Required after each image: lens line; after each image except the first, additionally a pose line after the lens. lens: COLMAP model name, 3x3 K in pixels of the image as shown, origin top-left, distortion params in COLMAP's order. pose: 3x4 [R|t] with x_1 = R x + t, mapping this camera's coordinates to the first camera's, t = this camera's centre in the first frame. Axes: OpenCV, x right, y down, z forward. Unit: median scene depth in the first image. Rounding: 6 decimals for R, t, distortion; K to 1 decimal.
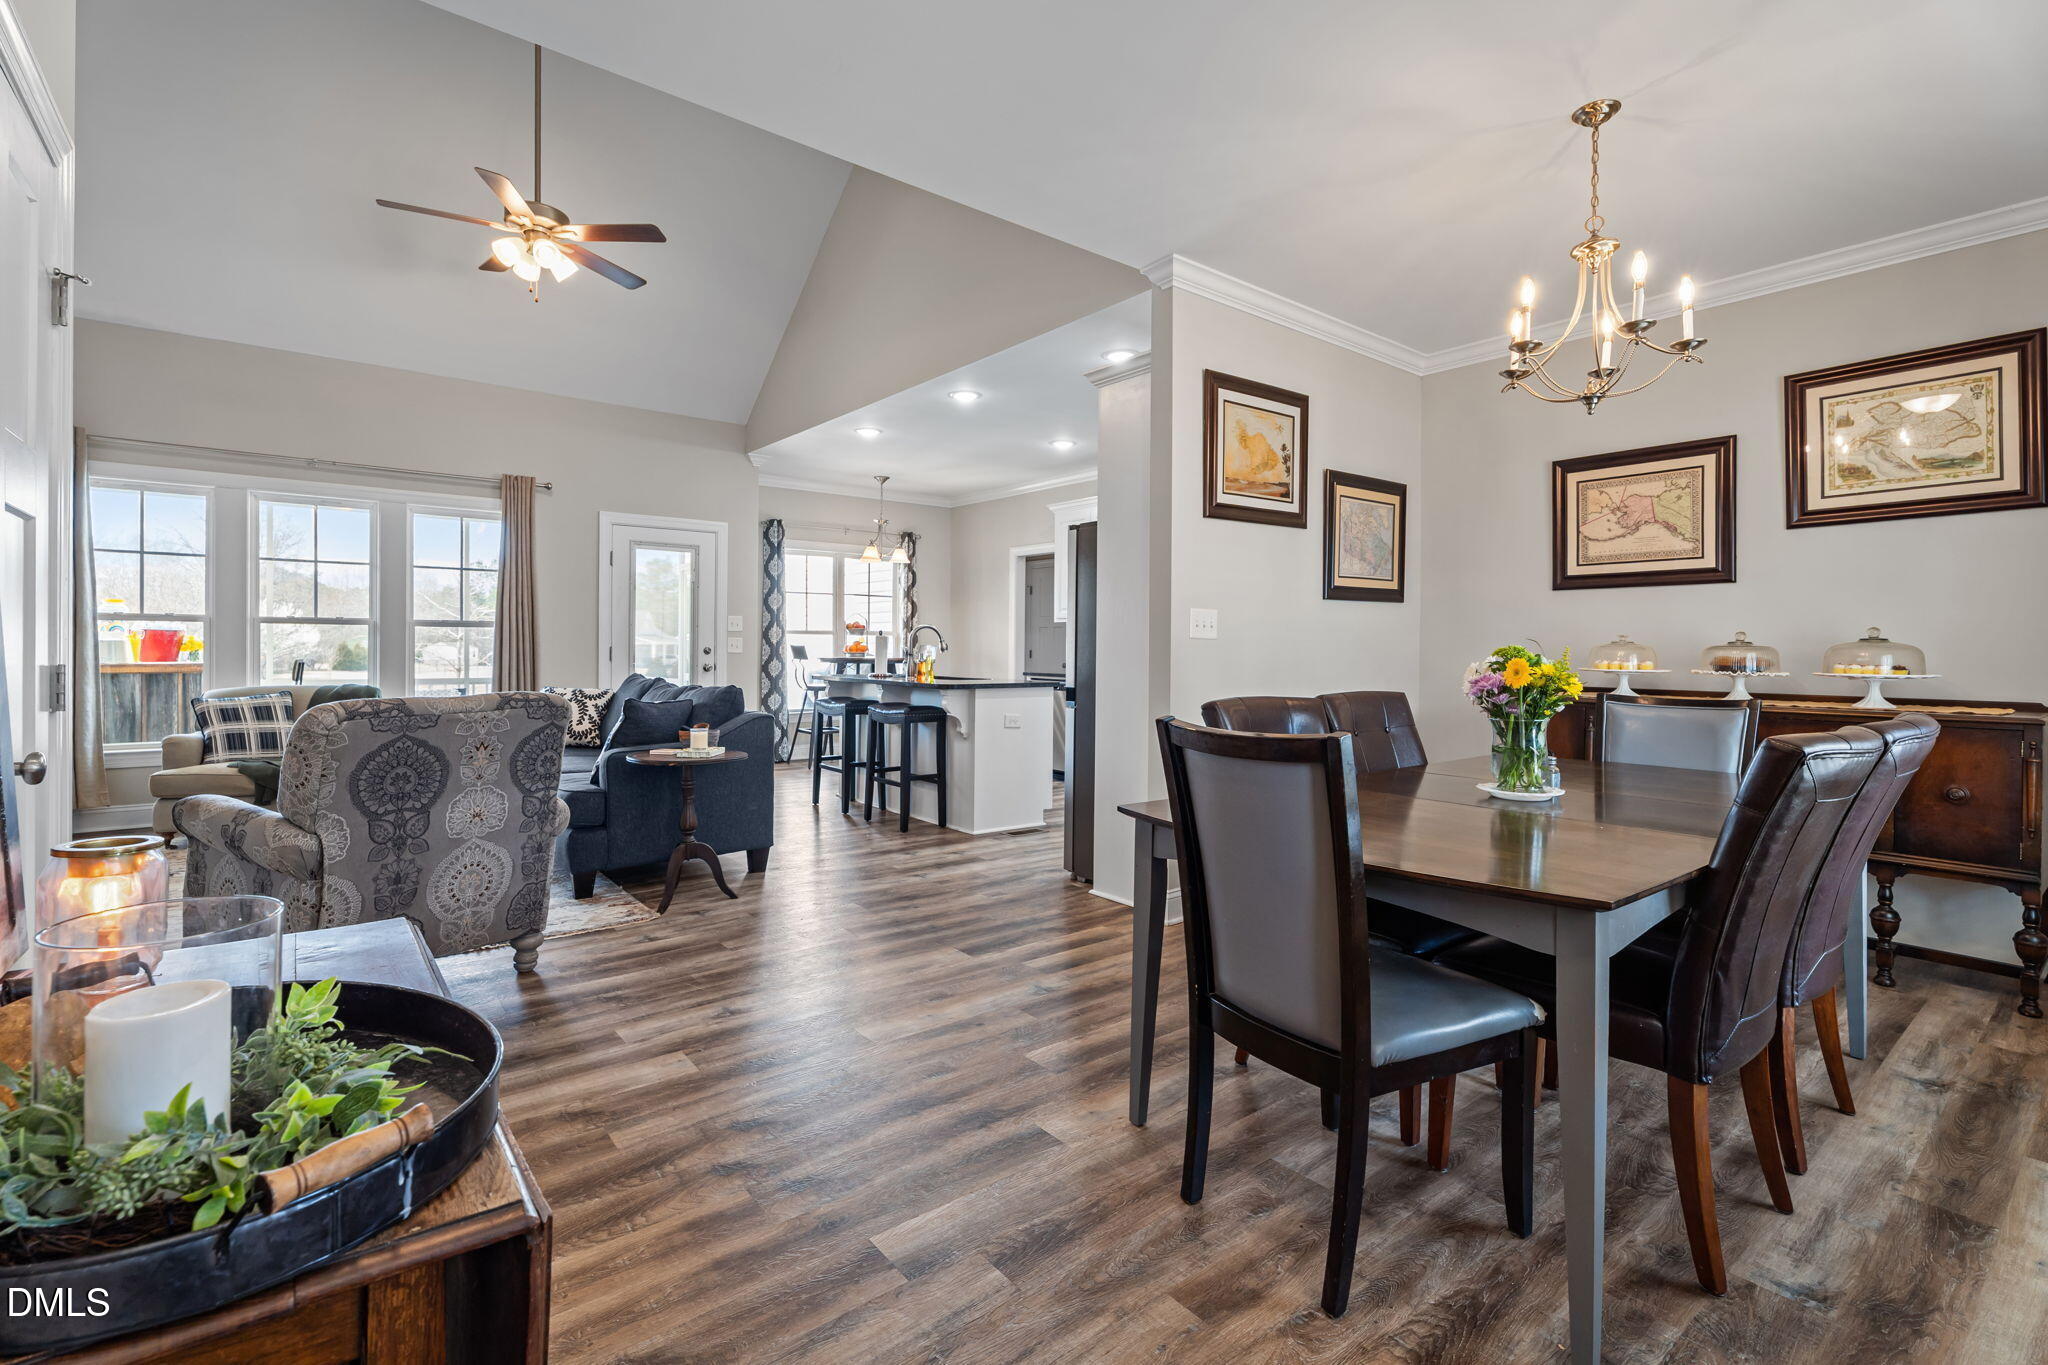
lens RADIAL K [[911.0, 0, 996.2], [0, 911.0, 647.7], [0, 0, 1]] dist [0.022945, -0.000113]
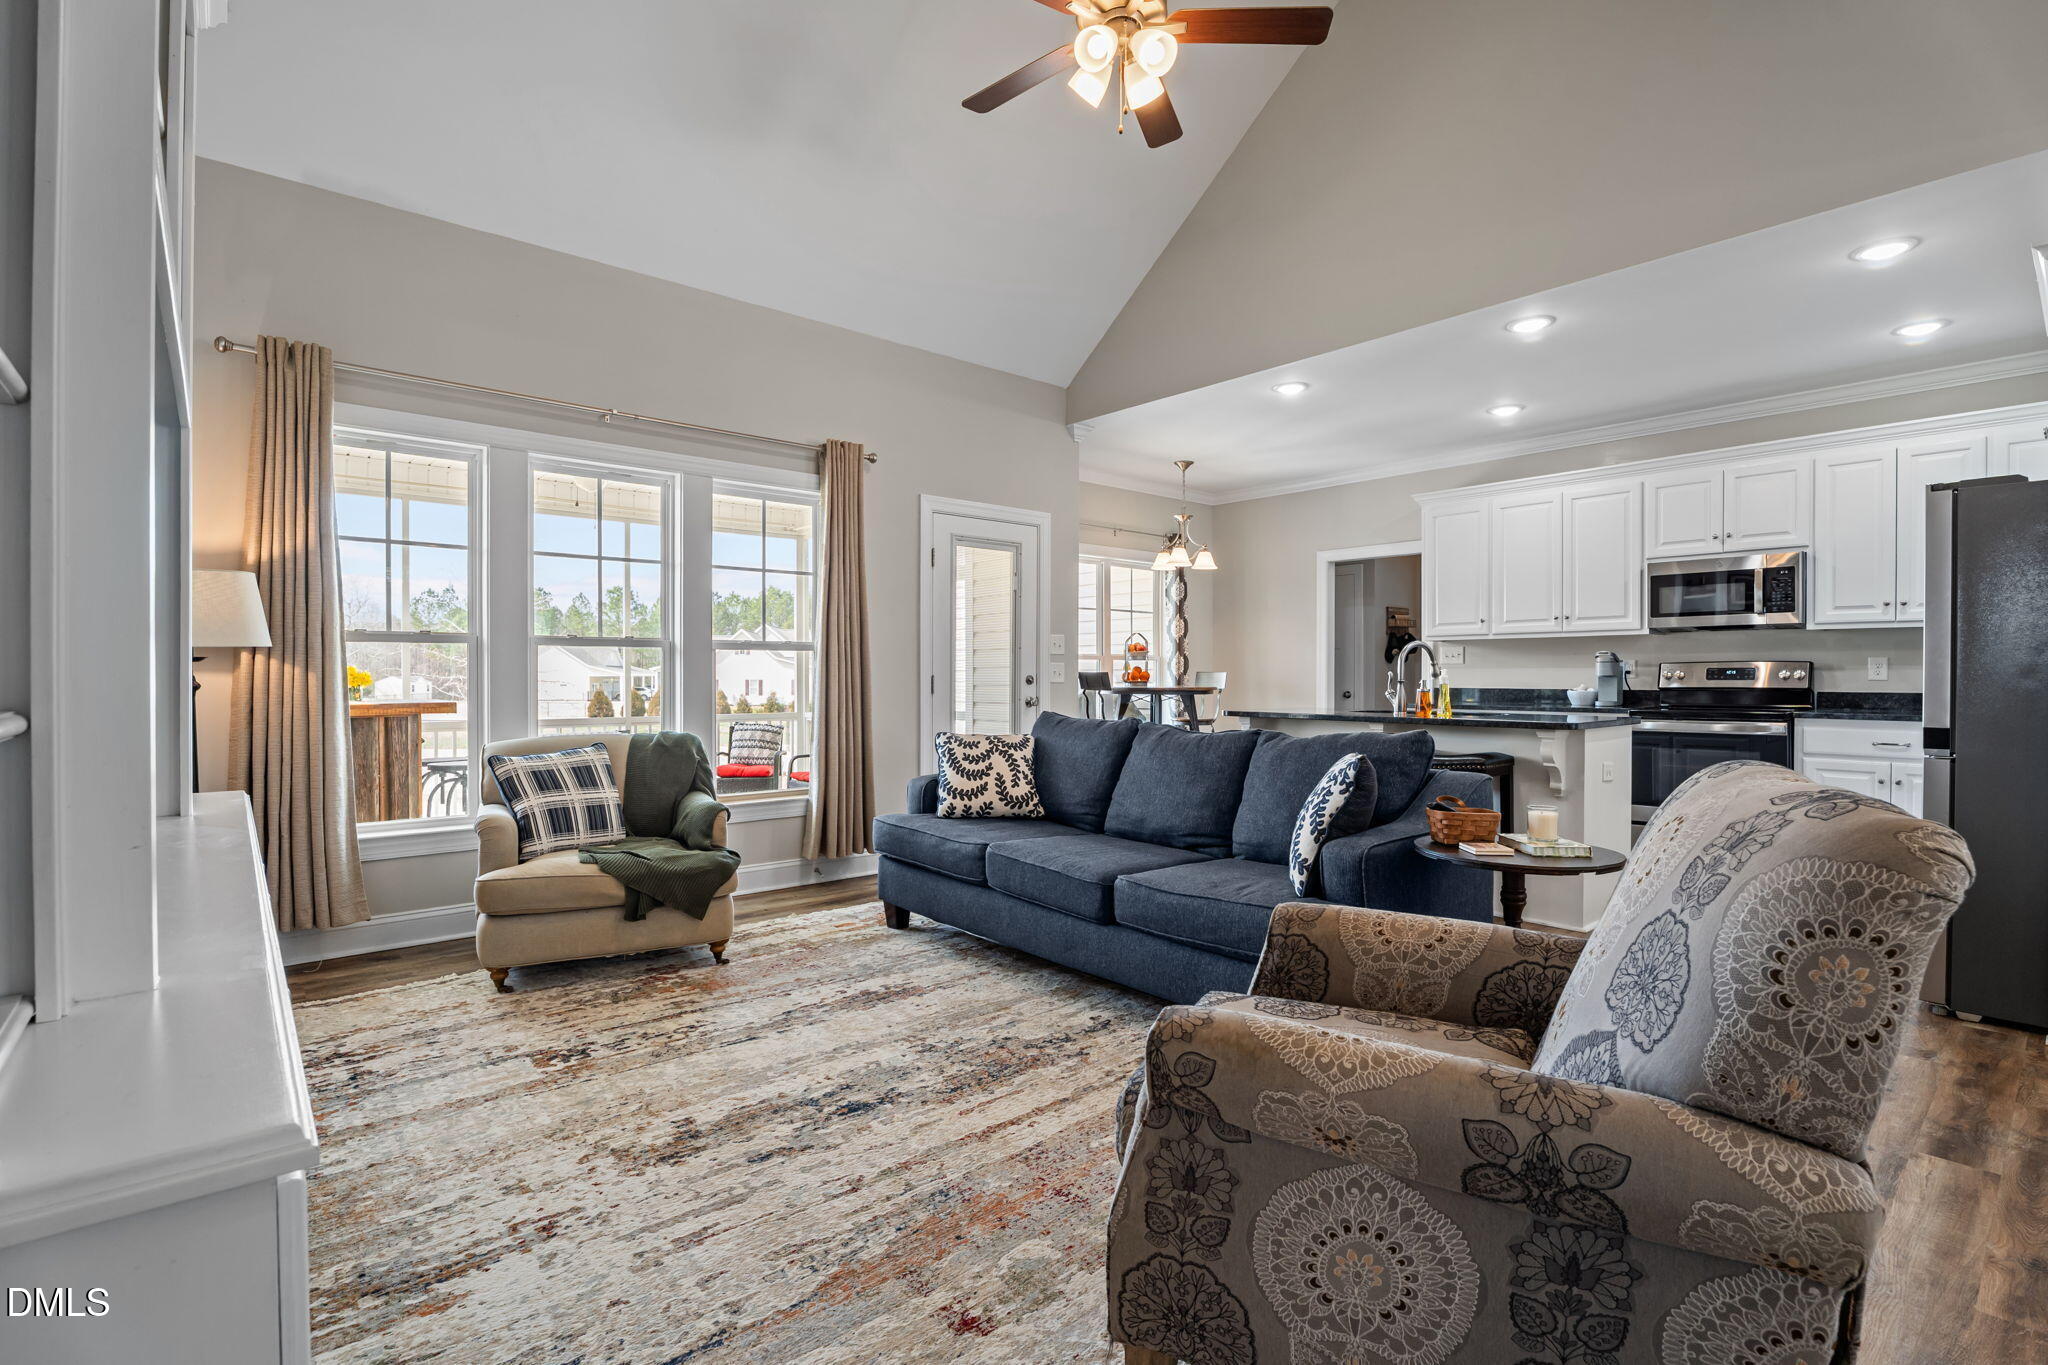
lens RADIAL K [[937.8, 0, 1032.0], [0, 937.8, 682.3], [0, 0, 1]] dist [-0.013577, -0.000265]
pose [[0.998131, -0.008295, 0.060538, -0.418744], [0.007798, 0.999934, 0.008449, -0.001329], [-0.060604, -0.007962, 0.998130, 0.245302]]
